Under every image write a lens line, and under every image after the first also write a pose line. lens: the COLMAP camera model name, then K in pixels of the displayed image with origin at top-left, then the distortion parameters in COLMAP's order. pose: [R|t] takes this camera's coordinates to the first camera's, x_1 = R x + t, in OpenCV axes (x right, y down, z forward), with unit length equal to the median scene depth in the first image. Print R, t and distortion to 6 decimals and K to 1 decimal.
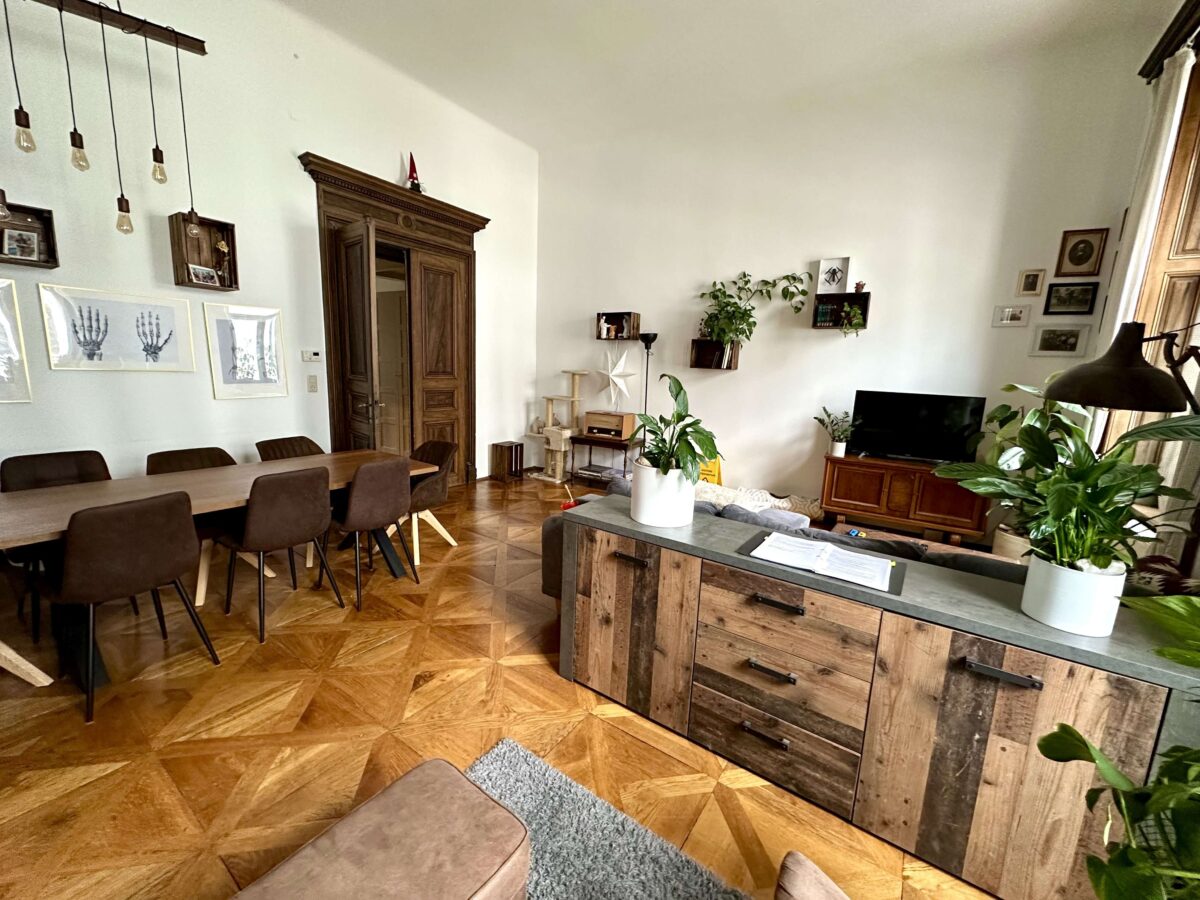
lens RADIAL K [[477.2, 0, 600.0], [0, 477.2, 450.0], [0, 0, 1]] dist [-0.000976, -0.000476]
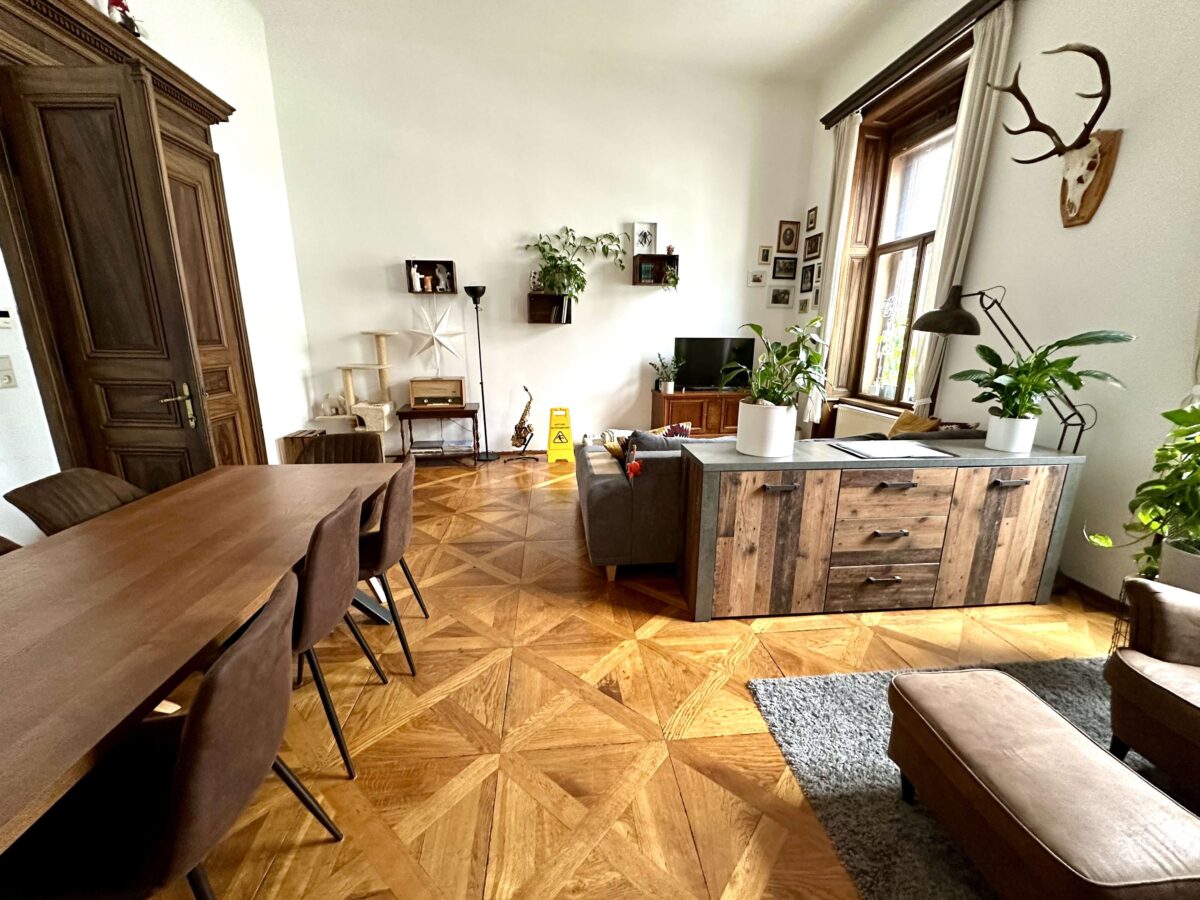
lens RADIAL K [[477.2, 0, 600.0], [0, 477.2, 450.0], [0, 0, 1]] dist [-0.000976, -0.000476]
pose [[0.761863, -0.191690, 0.618724, -0.484876], [0.138756, 0.981331, 0.133174, -0.037100], [-0.632702, -0.015609, 0.774238, 0.198376]]
